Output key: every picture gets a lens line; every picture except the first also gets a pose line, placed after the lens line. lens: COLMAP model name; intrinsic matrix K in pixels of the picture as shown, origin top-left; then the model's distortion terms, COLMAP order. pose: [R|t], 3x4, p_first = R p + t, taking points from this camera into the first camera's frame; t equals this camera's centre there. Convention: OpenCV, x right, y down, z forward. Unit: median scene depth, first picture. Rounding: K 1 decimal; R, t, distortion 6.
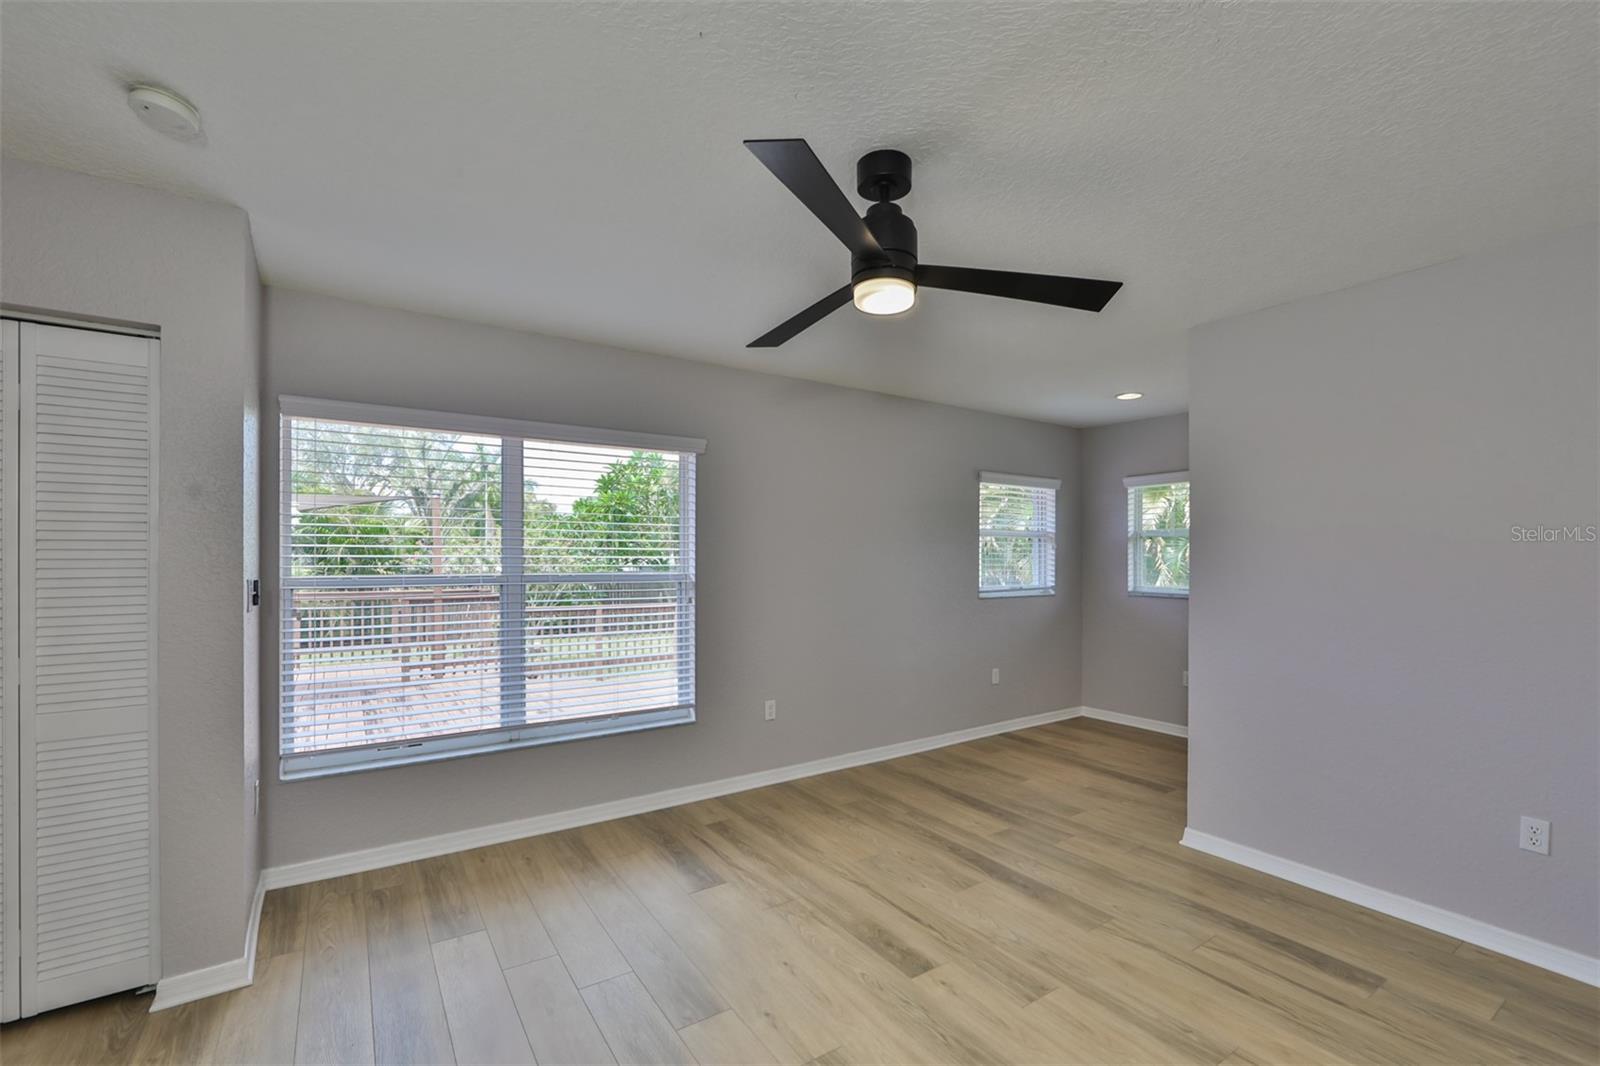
lens RADIAL K [[689.5, 0, 813.5], [0, 689.5, 564.7], [0, 0, 1]] dist [-0.012675, 0.000465]
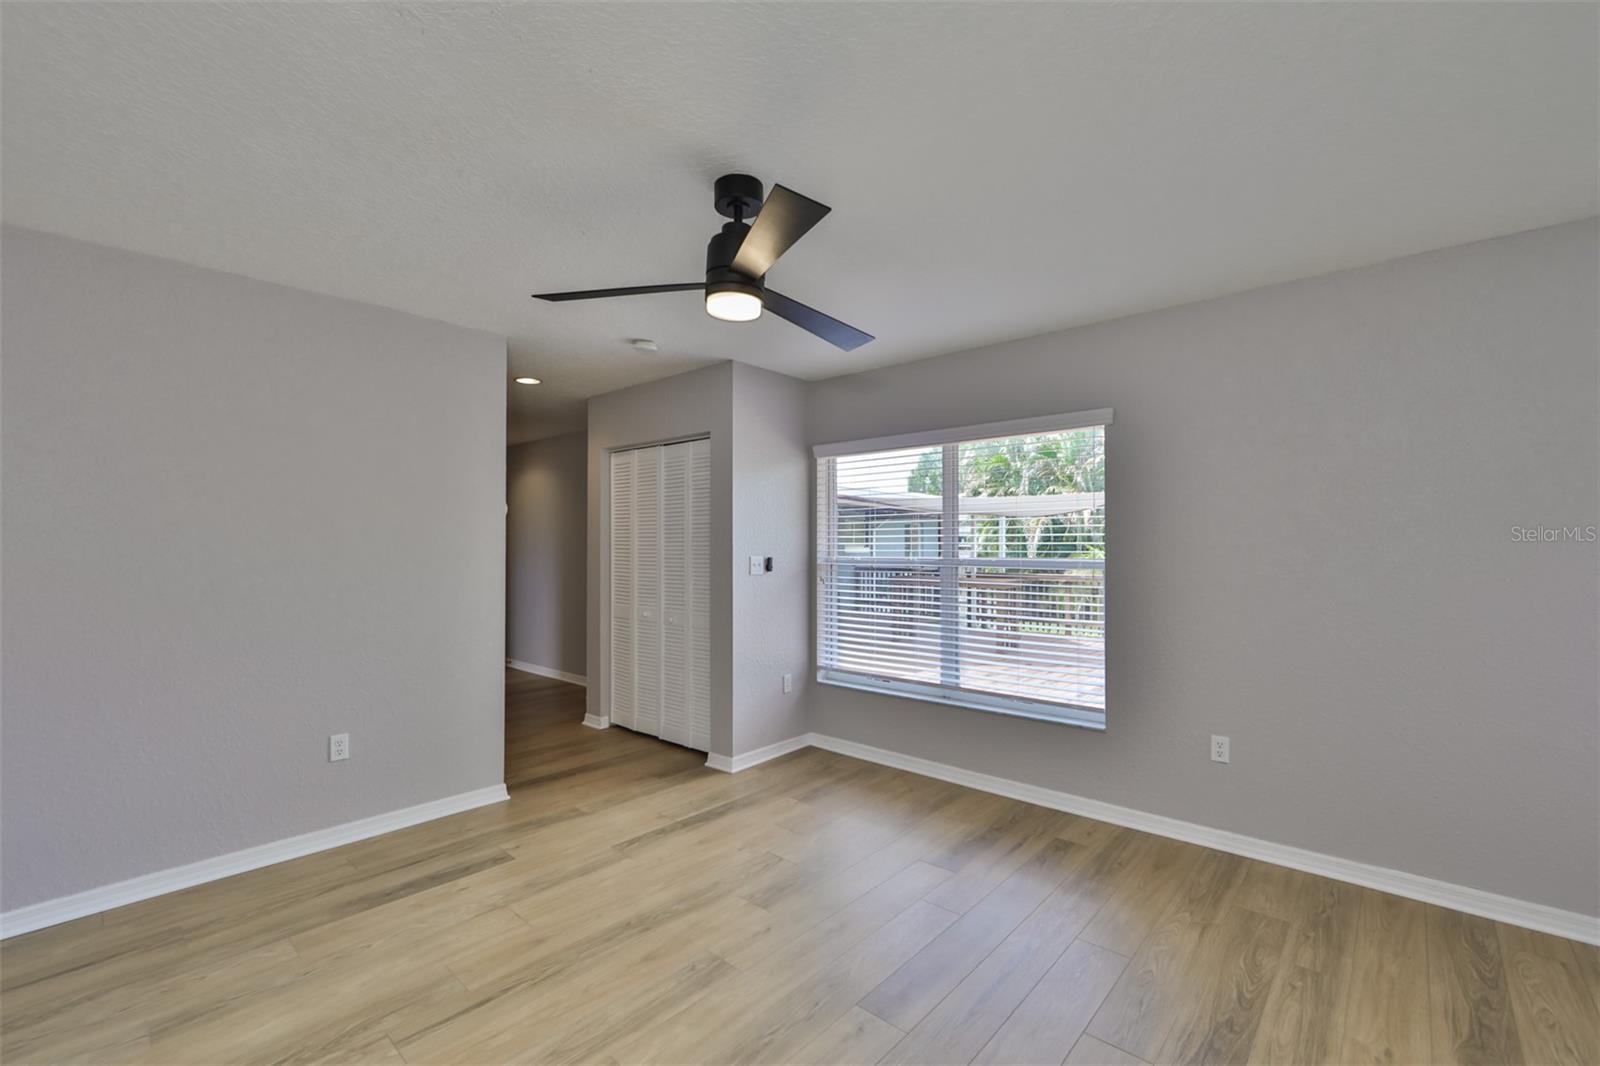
lens RADIAL K [[694.8, 0, 793.6], [0, 694.8, 540.9], [0, 0, 1]] dist [-0.005257, 0.000054]
pose [[0.224159, -0.007105, -0.974527, 0.713386], [-0.006847, 0.999937, -0.008865, -0.003491], [0.974529, 0.008660, 0.224096, 0.490476]]
